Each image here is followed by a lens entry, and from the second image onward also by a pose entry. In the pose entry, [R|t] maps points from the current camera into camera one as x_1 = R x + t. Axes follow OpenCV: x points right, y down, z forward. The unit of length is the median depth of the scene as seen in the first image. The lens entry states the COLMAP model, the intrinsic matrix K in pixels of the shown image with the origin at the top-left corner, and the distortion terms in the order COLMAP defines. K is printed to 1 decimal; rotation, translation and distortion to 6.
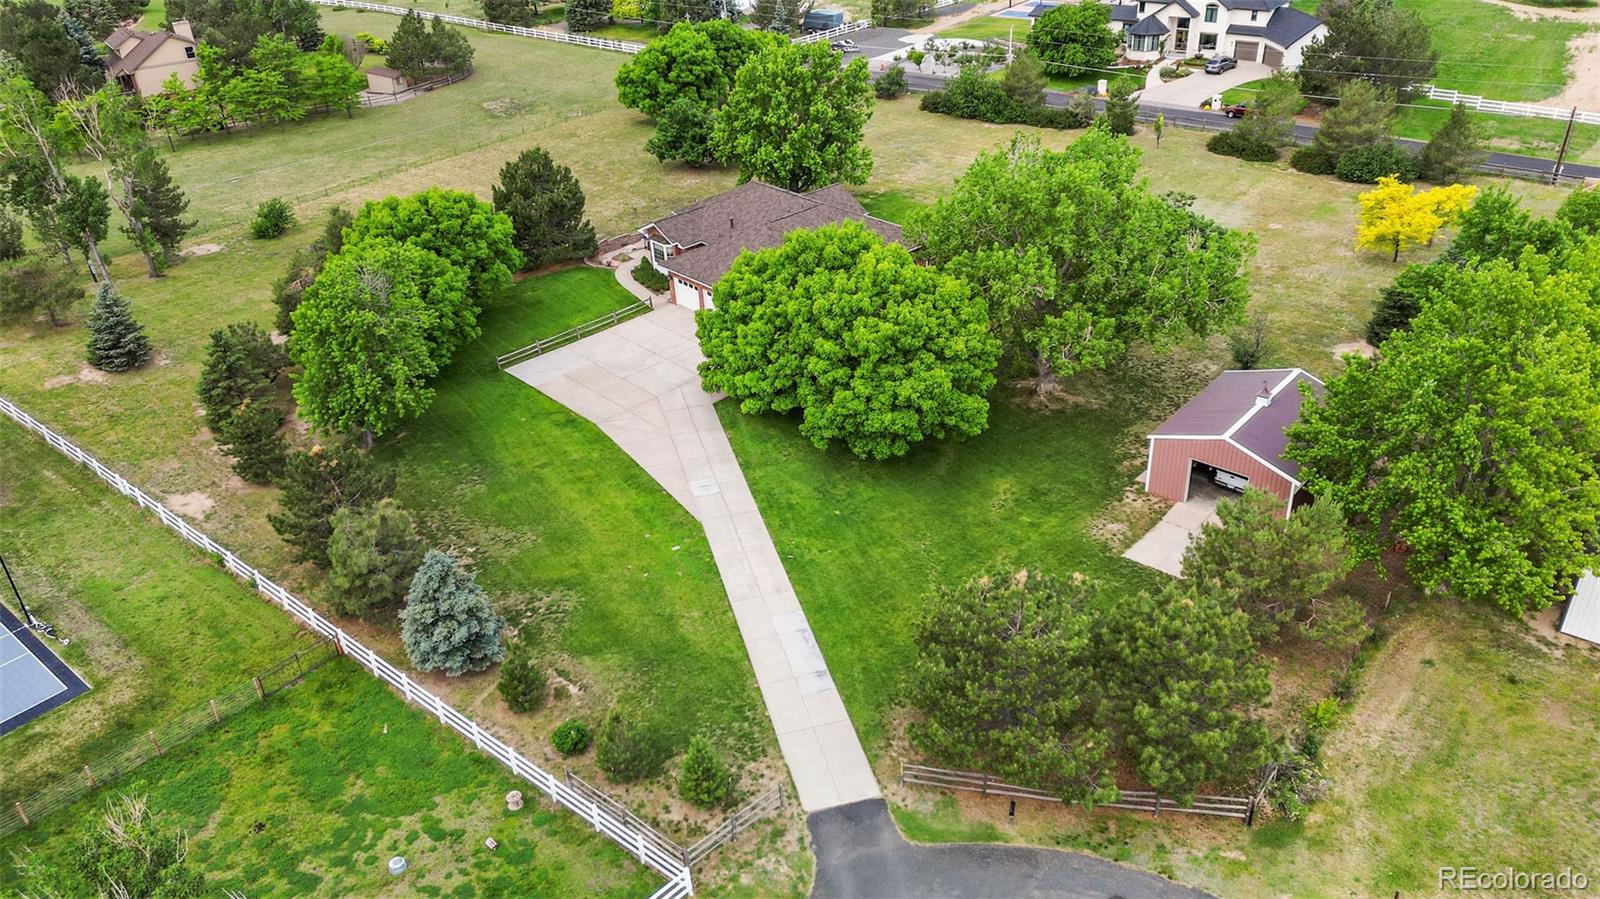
lens RADIAL K [[1159.3, 0, 800.5], [0, 1159.3, 453.3], [0, 0, 1]] dist [0.138786, -0.155215]
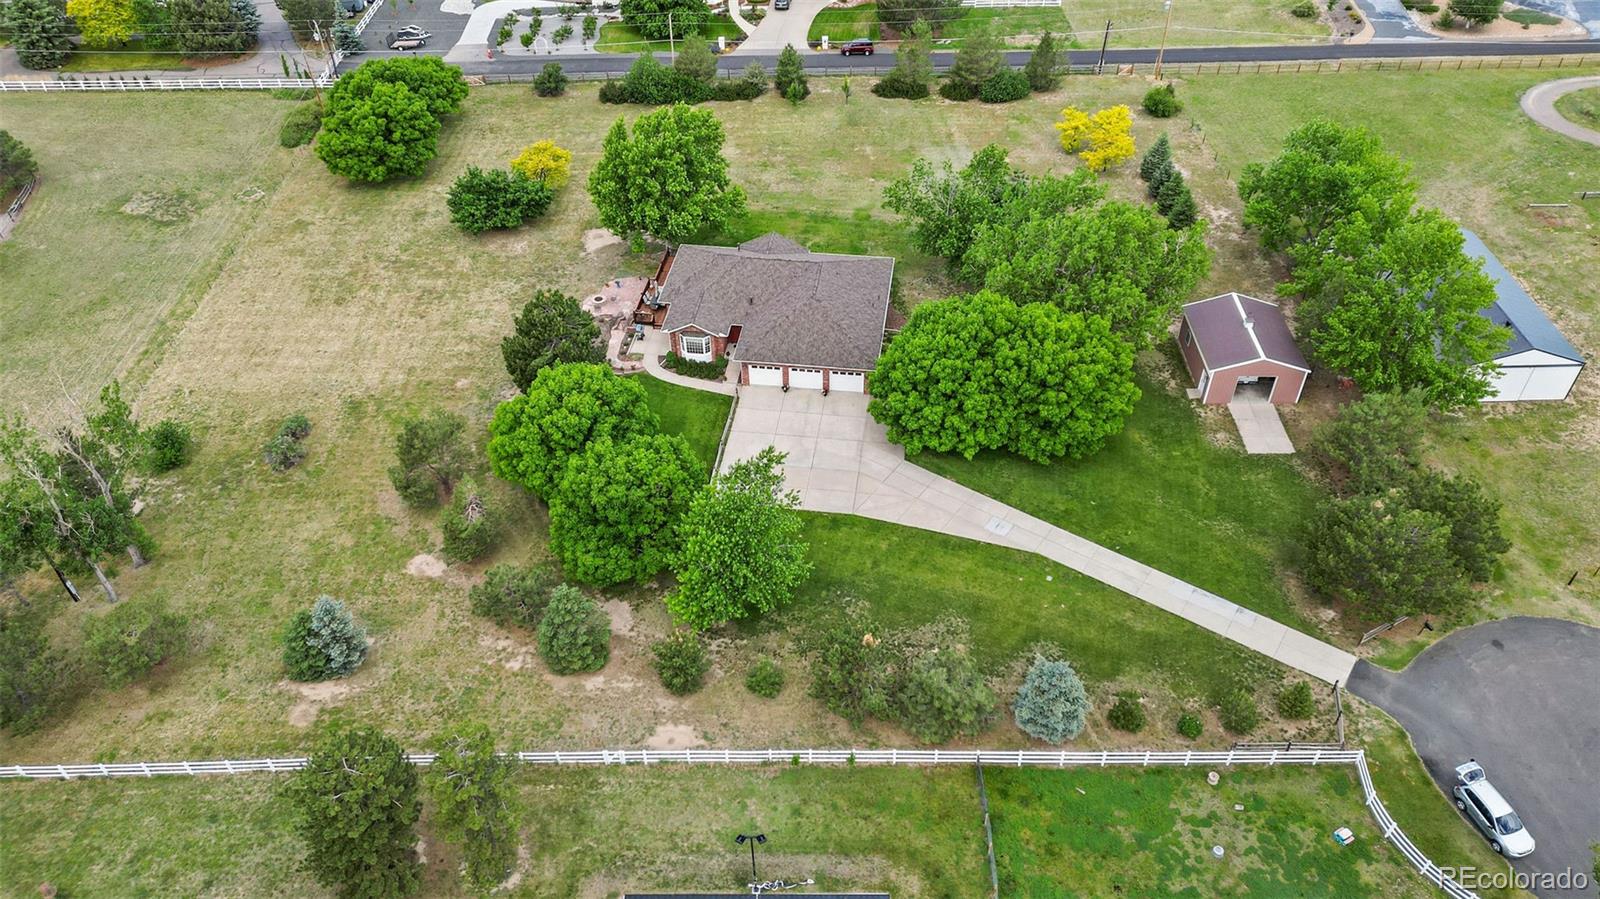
lens RADIAL K [[1159.3, 0, 800.5], [0, 1159.3, 453.3], [0, 0, 1]] dist [0.138786, -0.155215]
pose [[0.765877, -0.392368, 0.509392, -0.911354], [0.310708, 0.919431, 0.241054, -0.442601], [-0.562933, -0.026345, 0.826083, 0.055176]]
